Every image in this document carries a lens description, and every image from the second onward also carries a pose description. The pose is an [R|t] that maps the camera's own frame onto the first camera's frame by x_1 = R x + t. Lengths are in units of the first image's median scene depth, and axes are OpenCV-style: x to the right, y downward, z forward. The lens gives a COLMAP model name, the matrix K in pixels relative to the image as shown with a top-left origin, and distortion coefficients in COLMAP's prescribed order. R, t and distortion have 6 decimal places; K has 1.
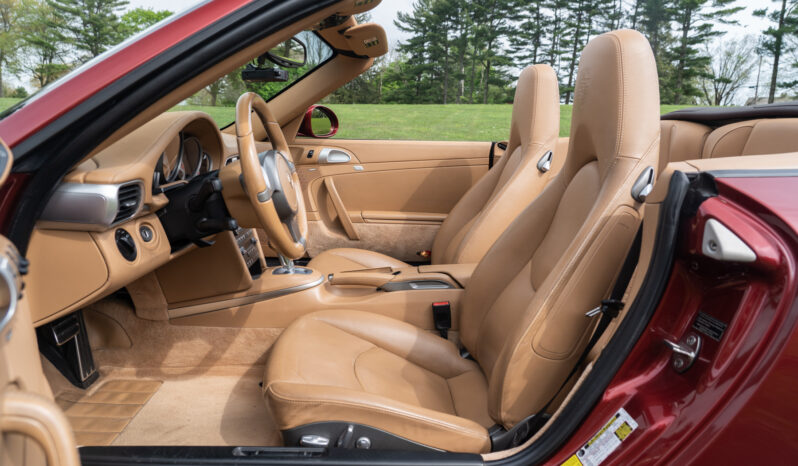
lens RADIAL K [[540.2, 0, 397.2], [0, 540.2, 232.0], [0, 0, 1]] dist [0.001044, -0.002563]
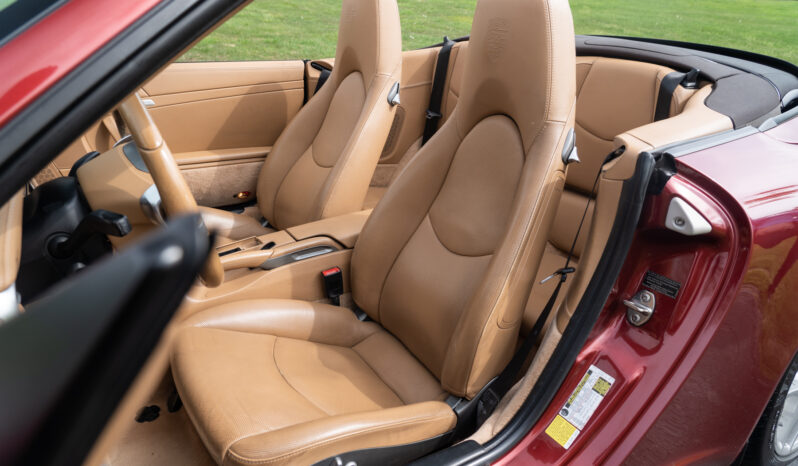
lens RADIAL K [[540.2, 0, 401.4], [0, 540.2, 235.2], [0, 0, 1]] dist [0.001044, -0.002563]
pose [[0.859826, -0.190694, 0.473641, -0.352709], [0.078626, 0.966025, 0.246199, -0.210628], [-0.504498, -0.174447, 0.845606, 0.262363]]
